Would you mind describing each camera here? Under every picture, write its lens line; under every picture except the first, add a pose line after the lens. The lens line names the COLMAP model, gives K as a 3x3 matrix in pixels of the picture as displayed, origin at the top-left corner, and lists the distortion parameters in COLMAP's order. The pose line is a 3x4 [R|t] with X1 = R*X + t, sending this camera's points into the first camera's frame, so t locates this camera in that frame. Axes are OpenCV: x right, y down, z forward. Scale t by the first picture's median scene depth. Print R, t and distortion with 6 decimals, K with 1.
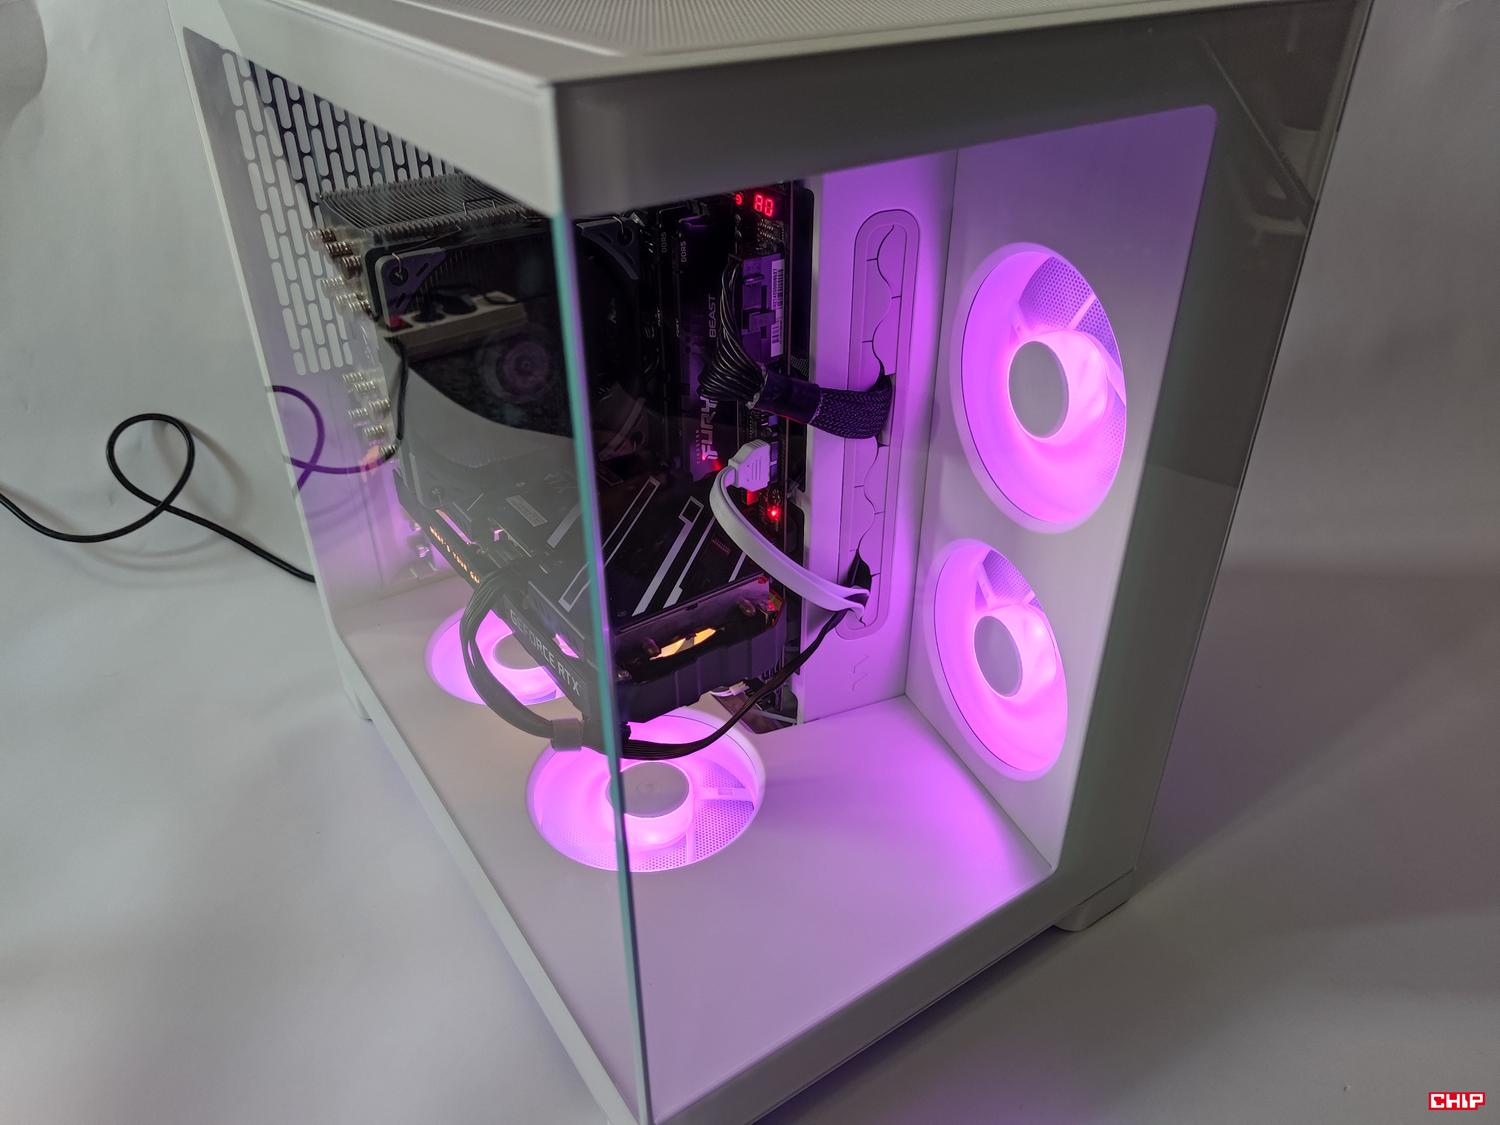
lens RADIAL K [[1109.6, 0, 753.7], [0, 1109.6, 574.6], [0, 0, 1]] dist [0.059440, -0.002915]
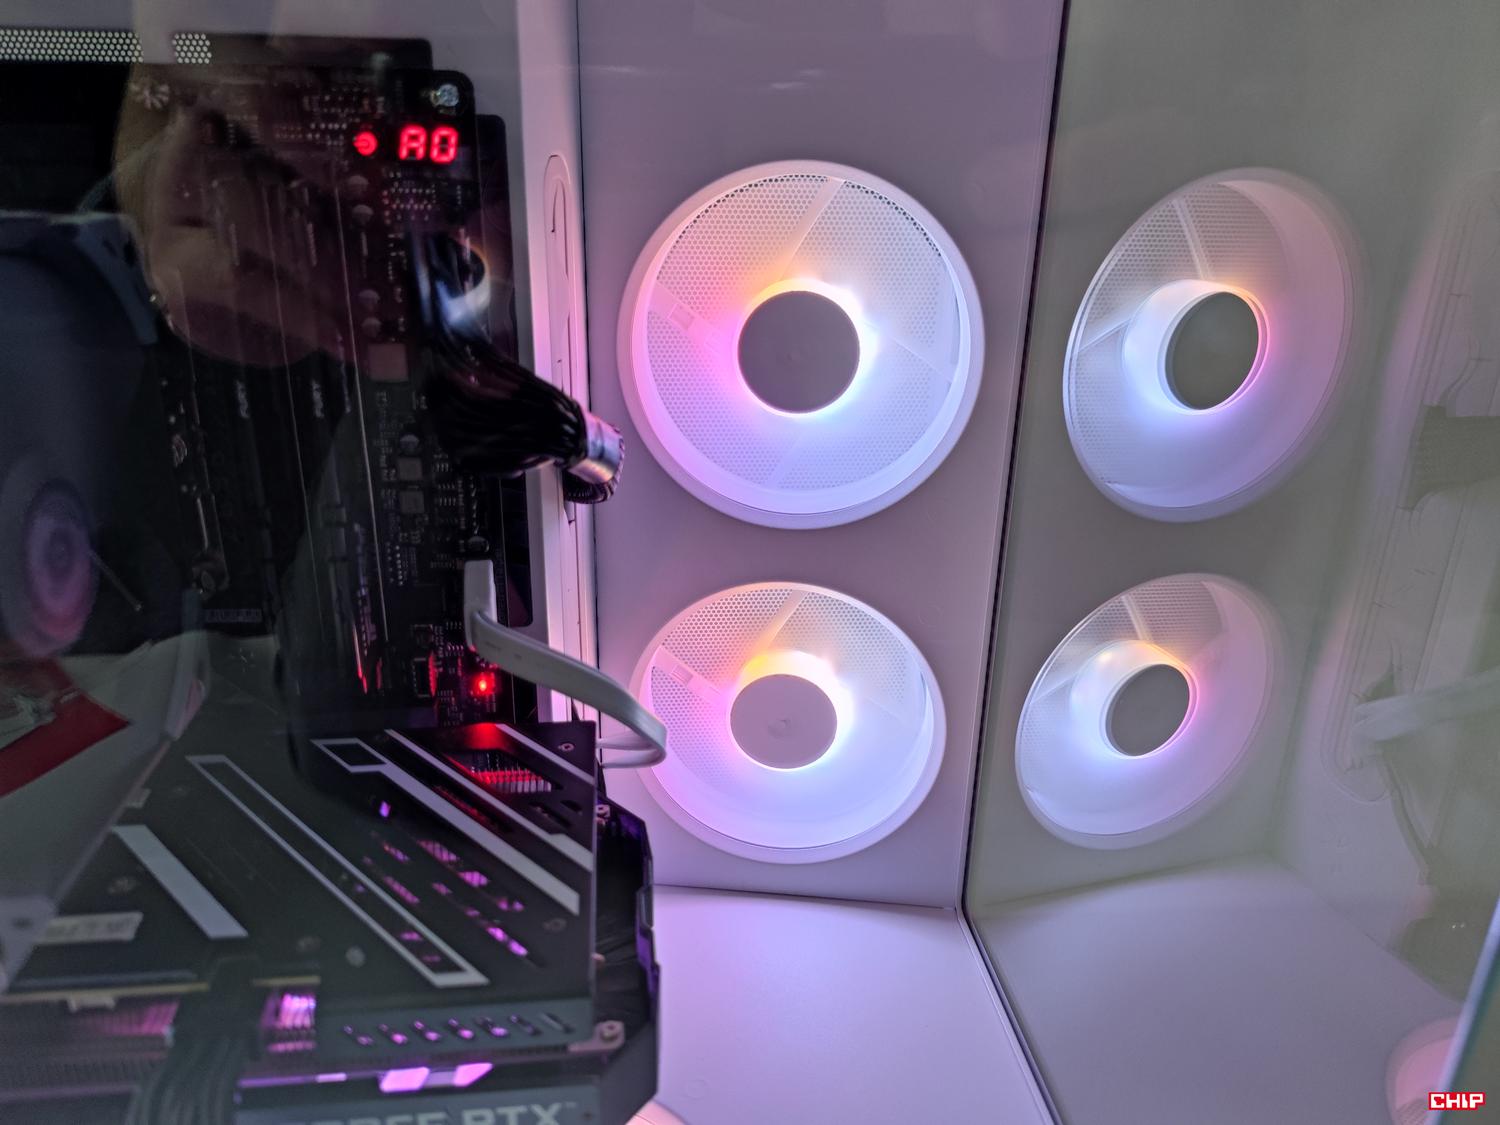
lens RADIAL K [[1105.5, 0, 751.2], [0, 1105.5, 589.3], [0, 0, 1]] dist [-0.003524, -0.001710]
pose [[0.466103, -0.329020, 0.821276, -0.389272], [0.456096, 0.884780, 0.095610, -0.093111], [-0.758106, 0.330016, 0.562463, 0.544318]]
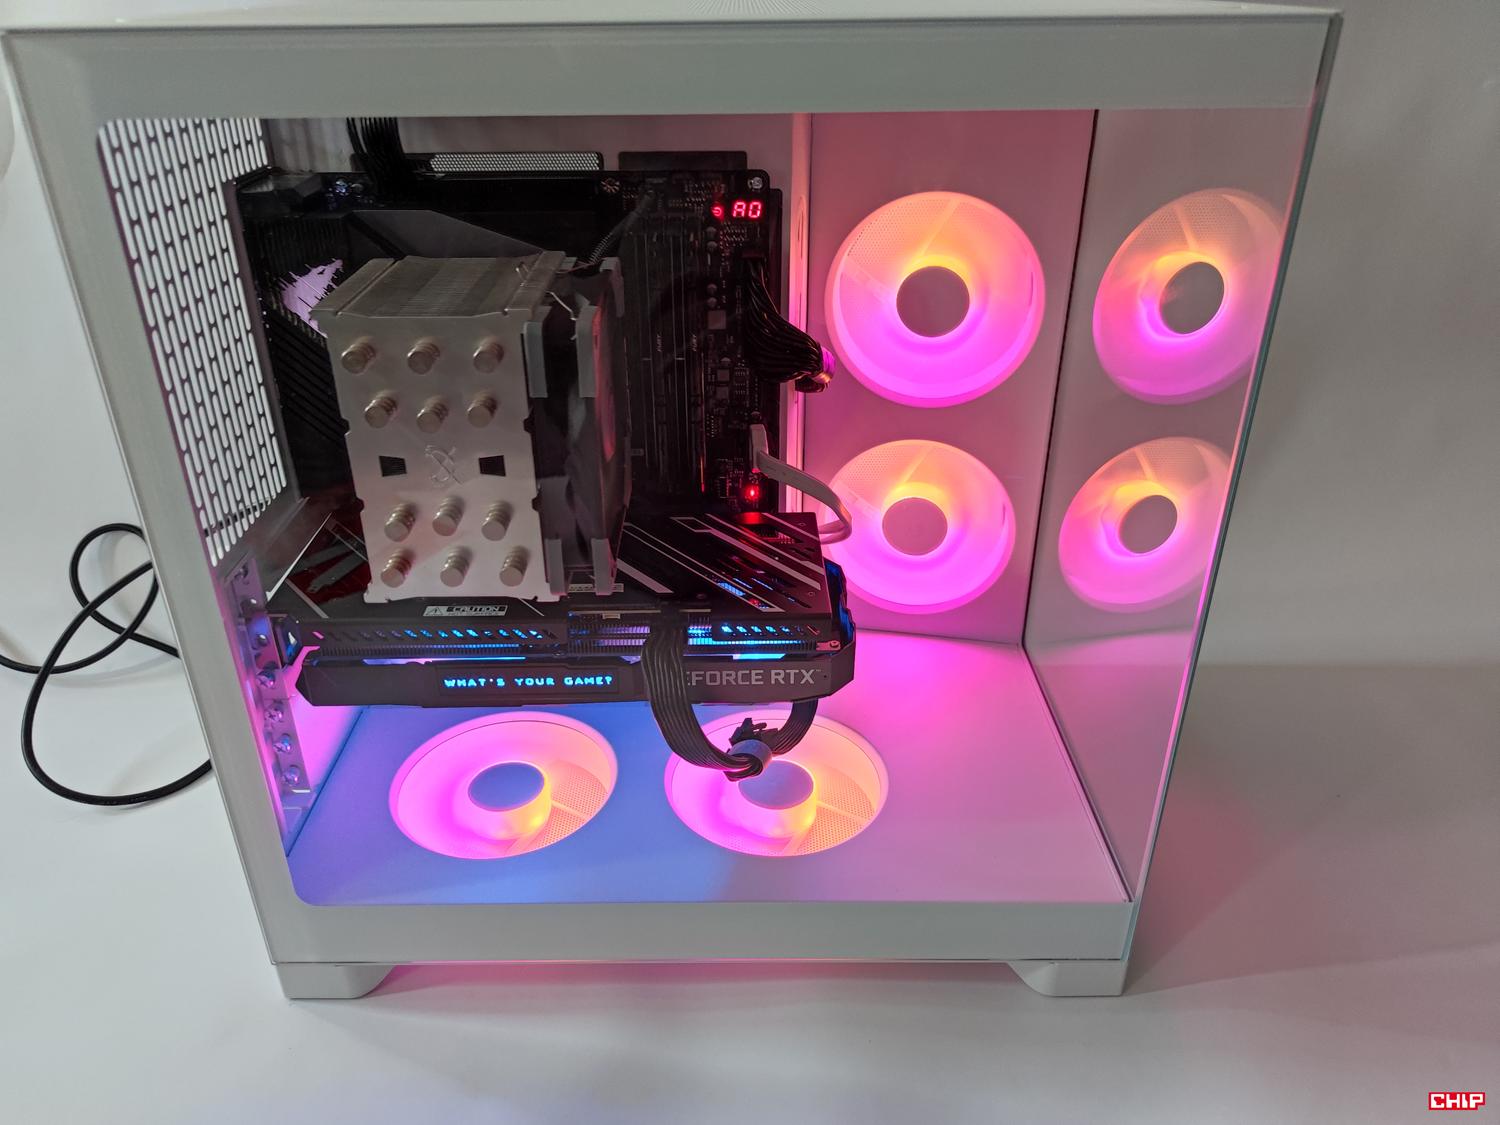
lens RADIAL K [[1096.3, 0, 745.0], [0, 1096.3, 566.2], [0, 0, 1]] dist [0.064034, -0.002910]
pose [[0.561755, -0.392503, 0.728268, -0.809717], [0.449748, 0.883736, 0.129376, -0.136263], [-0.694376, 0.254859, 0.672970, 0.297737]]
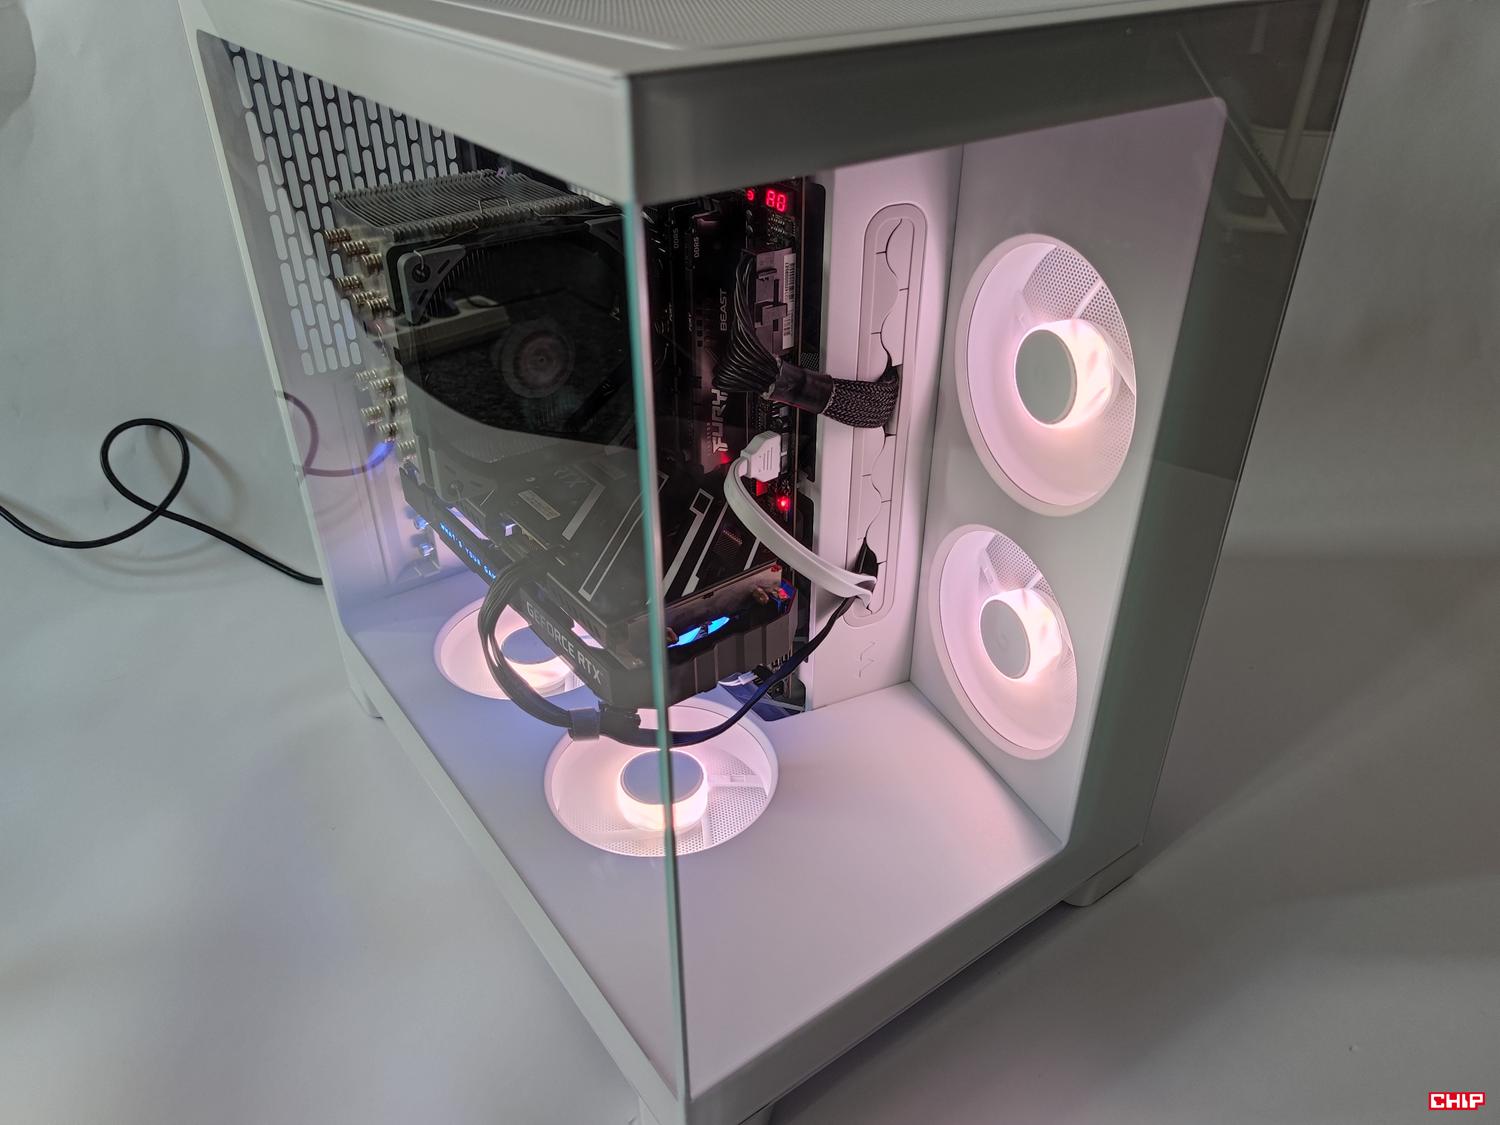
lens RADIAL K [[1109.6, 0, 753.7], [0, 1109.6, 574.6], [0, 0, 1]] dist [0.059440, -0.002915]
pose [[0.999585, -0.016465, 0.023637, -0.035258], [0.016544, 0.999858, -0.003172, 0.013146], [-0.023581, 0.003562, 0.999716, -0.019564]]
